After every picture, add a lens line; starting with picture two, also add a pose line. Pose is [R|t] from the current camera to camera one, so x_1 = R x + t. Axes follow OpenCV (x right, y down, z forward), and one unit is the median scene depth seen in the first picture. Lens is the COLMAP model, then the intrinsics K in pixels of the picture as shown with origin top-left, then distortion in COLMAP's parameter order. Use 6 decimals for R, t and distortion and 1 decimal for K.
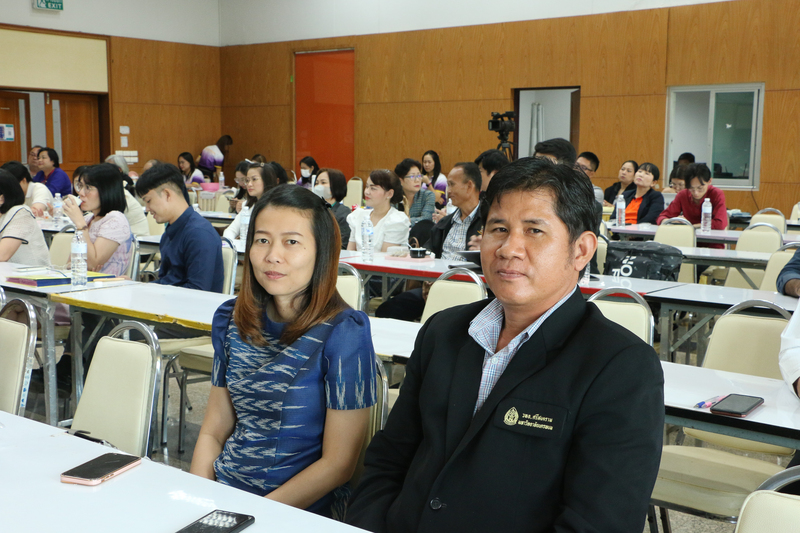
lens RADIAL K [[1068.7, 0, 406.7], [0, 1068.7, 277.6], [0, 0, 1]] dist [0.086476, 0.000000]
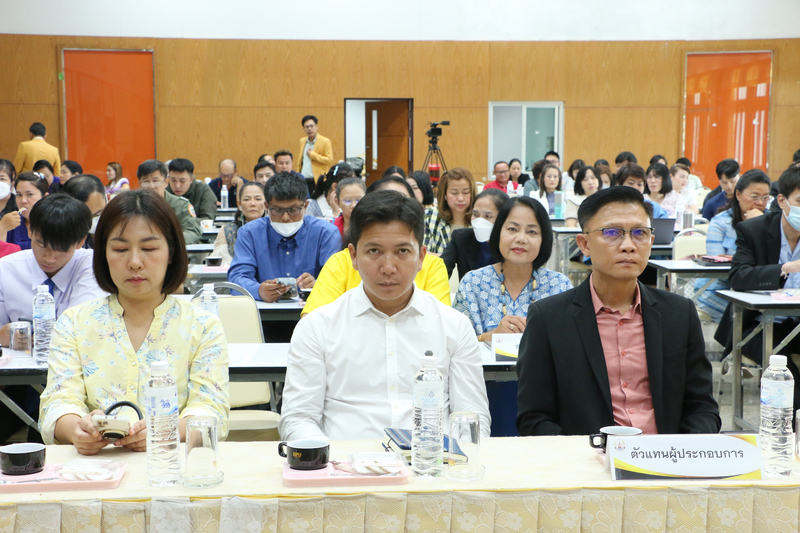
lens RADIAL K [[1321.5, 0, 401.4], [0, 1321.5, 275.9], [0, 0, 1]] dist [0.166420, 0.000000]
pose [[0.691472, -0.078915, 0.718080, -0.778540], [0.093326, 0.995444, 0.019529, -0.007718], [-0.716350, 0.053512, 0.695686, -0.018077]]
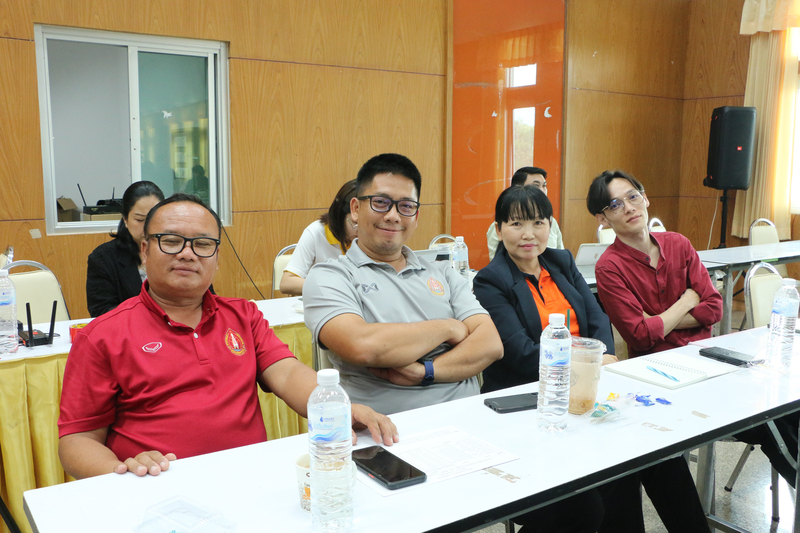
lens RADIAL K [[738.8, 0, 397.6], [0, 738.8, 269.2], [0, 0, 1]] dist [-0.049060, 0.000000]
pose [[0.233484, -0.148072, 0.961020, -0.035157], [0.115988, 0.985522, 0.123667, -0.072280], [-0.965418, 0.082593, 0.247278, 0.607719]]
